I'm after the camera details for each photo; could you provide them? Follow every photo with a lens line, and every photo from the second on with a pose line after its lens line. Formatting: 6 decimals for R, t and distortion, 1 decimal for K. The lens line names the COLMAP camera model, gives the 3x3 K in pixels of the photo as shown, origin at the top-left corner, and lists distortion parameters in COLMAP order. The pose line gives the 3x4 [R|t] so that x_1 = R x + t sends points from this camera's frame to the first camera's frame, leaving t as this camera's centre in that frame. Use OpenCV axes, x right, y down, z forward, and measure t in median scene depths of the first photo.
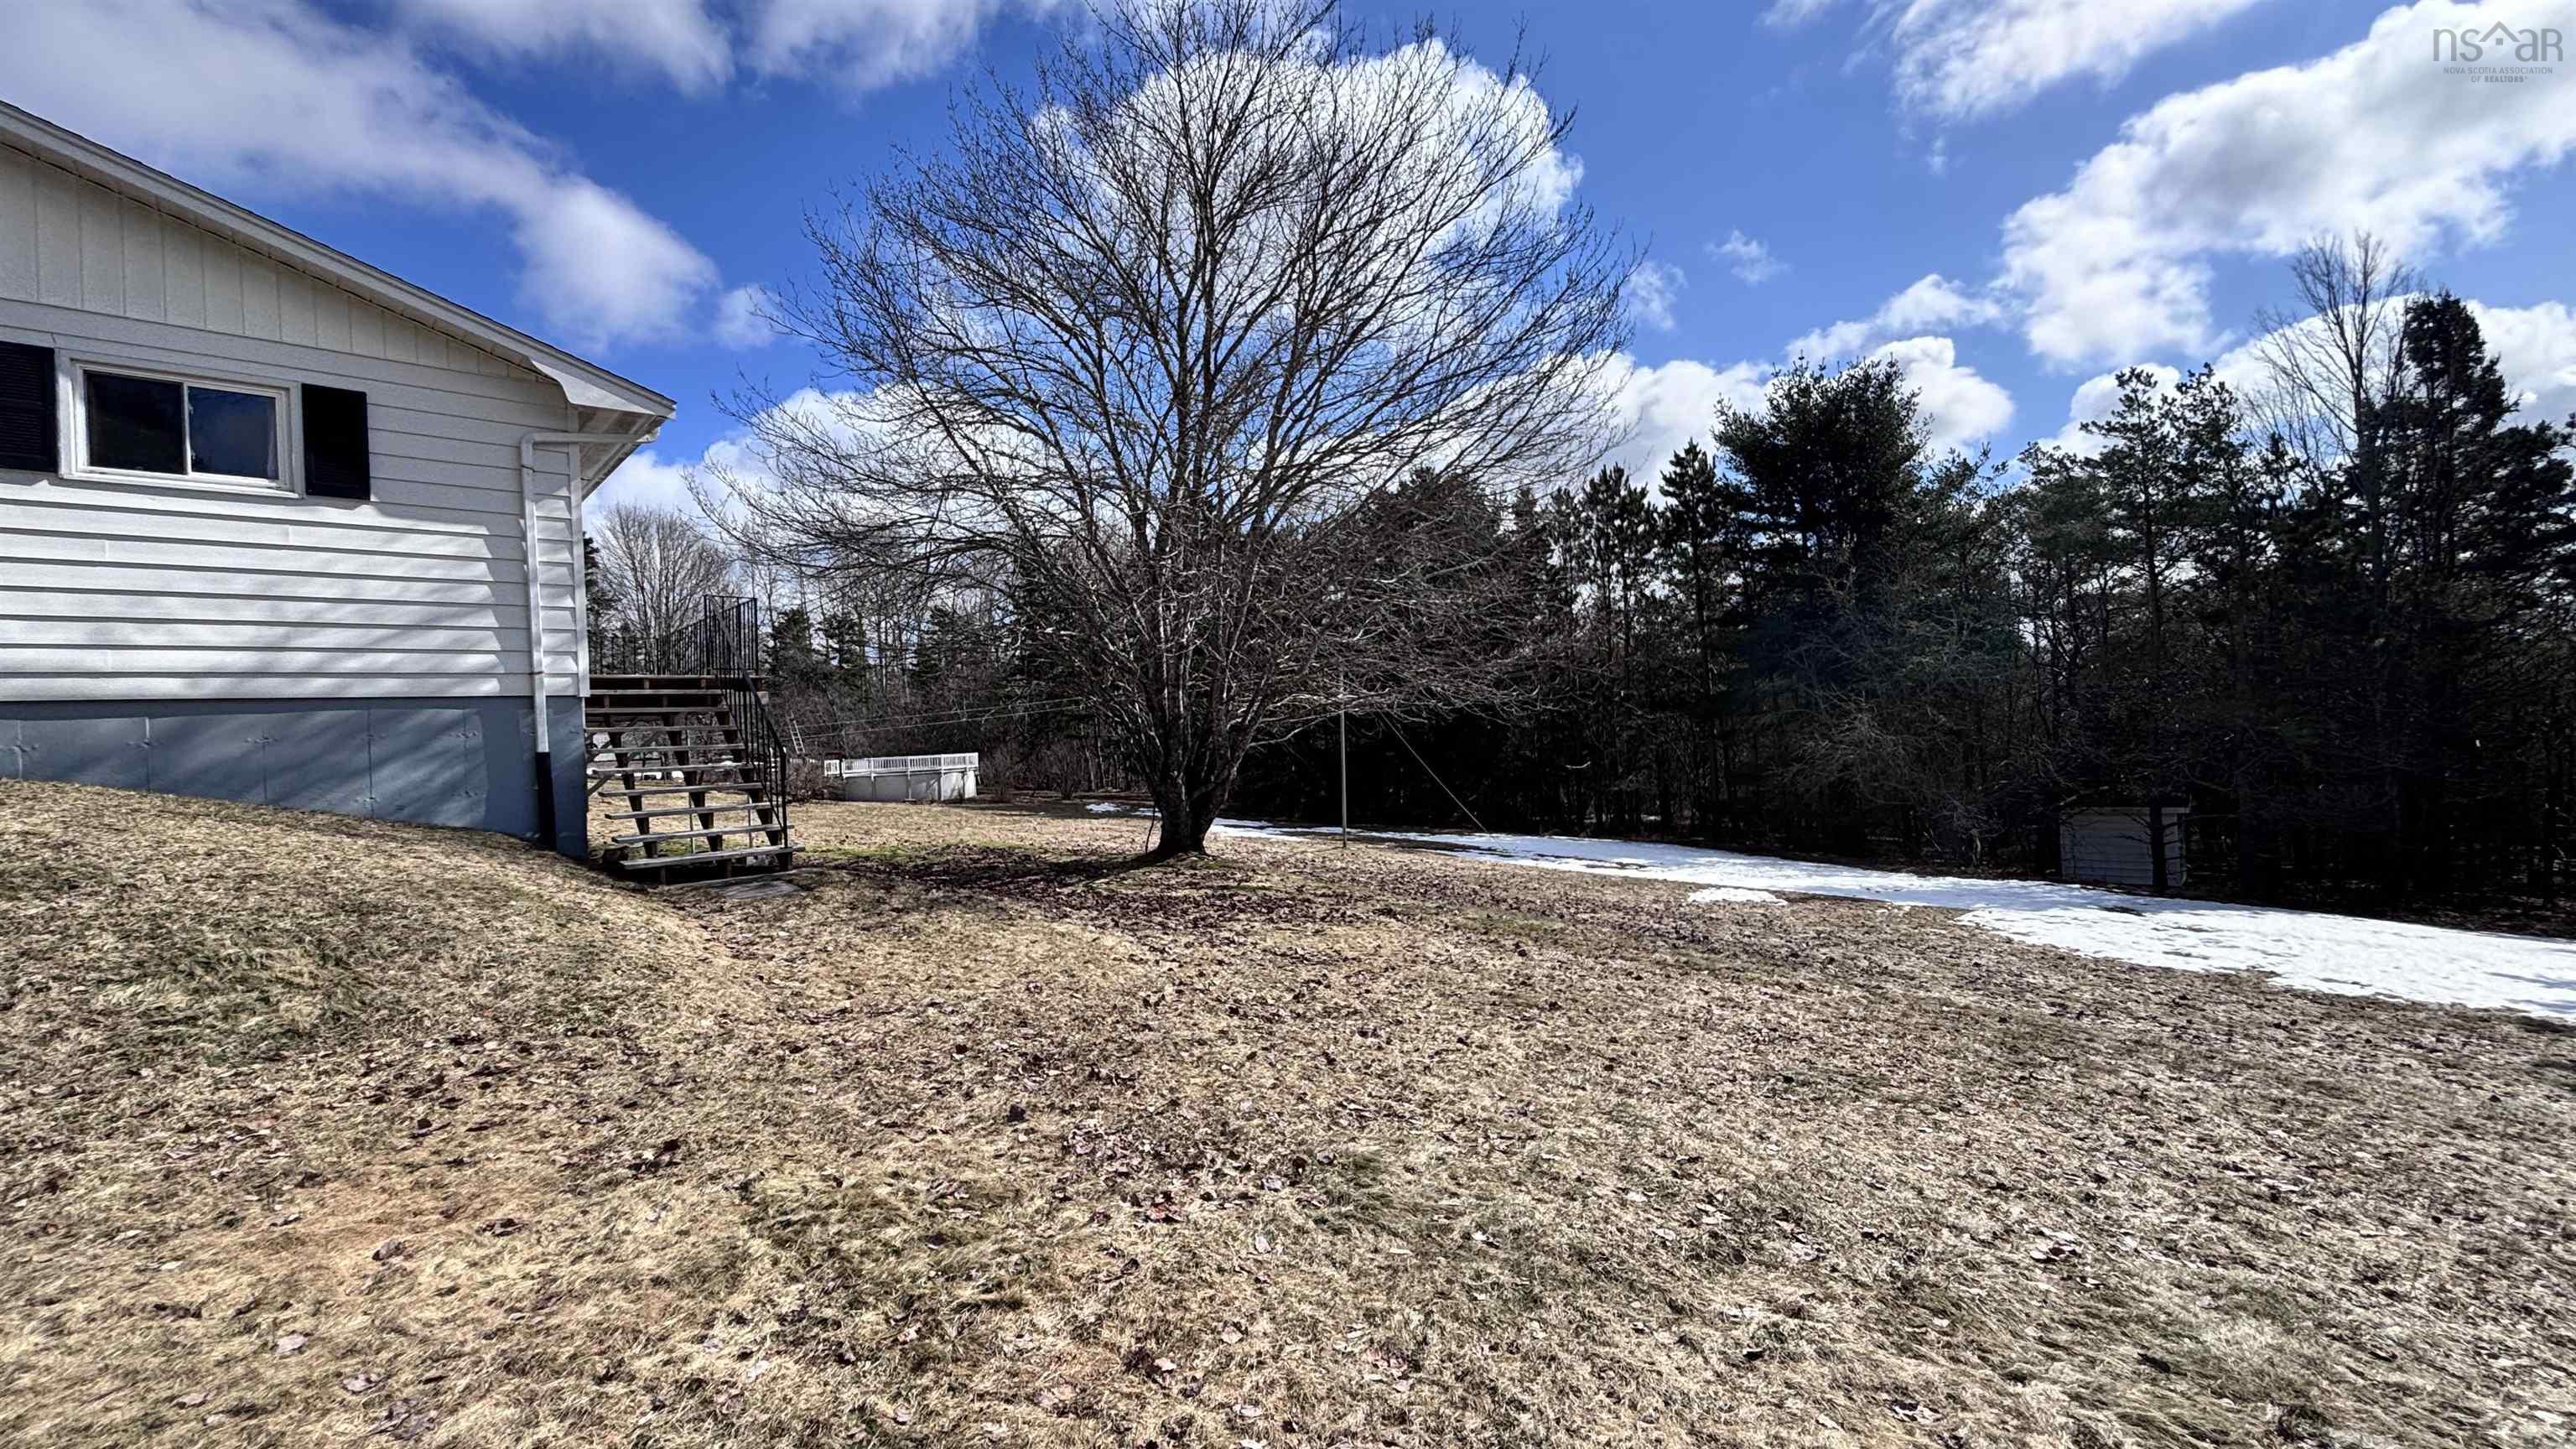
lens RADIAL K [[1047.2, 0, 1289.3], [0, 1047.2, 731.5], [0, 0, 1]] dist [0.001982, -0.000344]
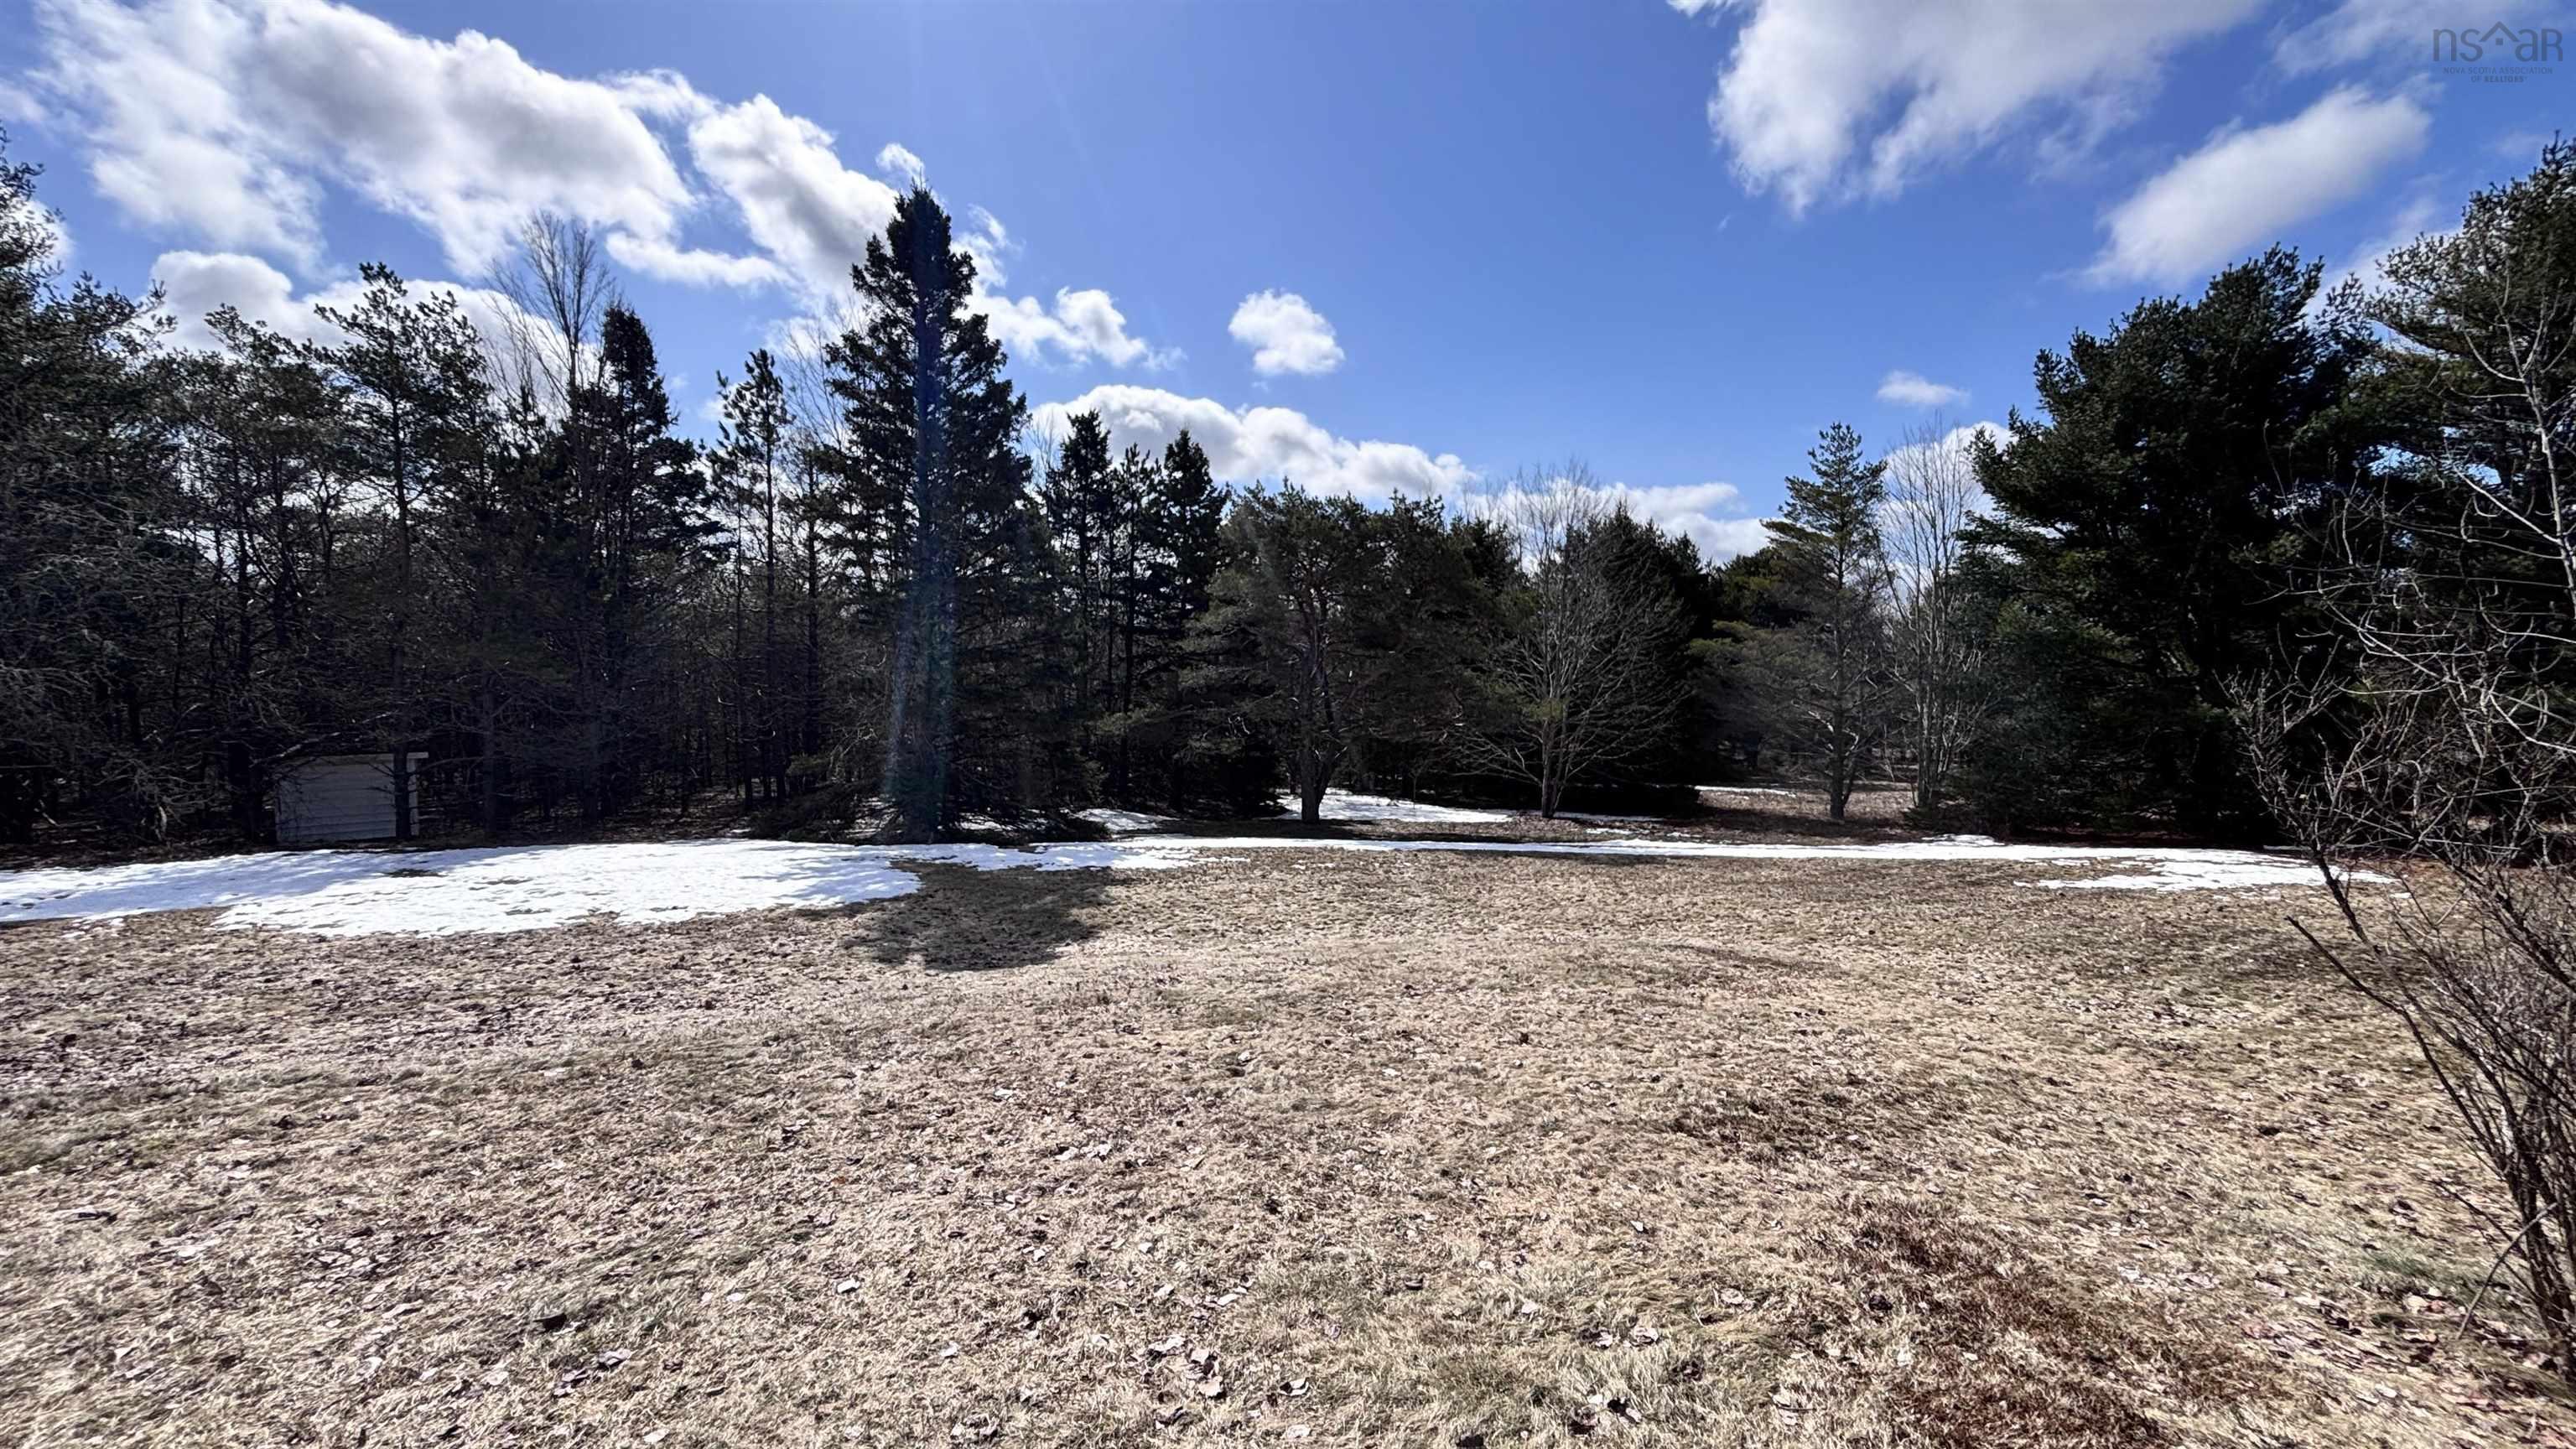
lens RADIAL K [[1047.2, 0, 1288.4], [0, 1047.2, 709.2], [0, 0, 1]] dist [0.001982, -0.000344]
pose [[0.109398, -0.009665, 0.993951, -0.004920], [-0.028767, 0.999503, 0.012885, -0.001212], [-0.993582, -0.030003, 0.109065, 0.123342]]
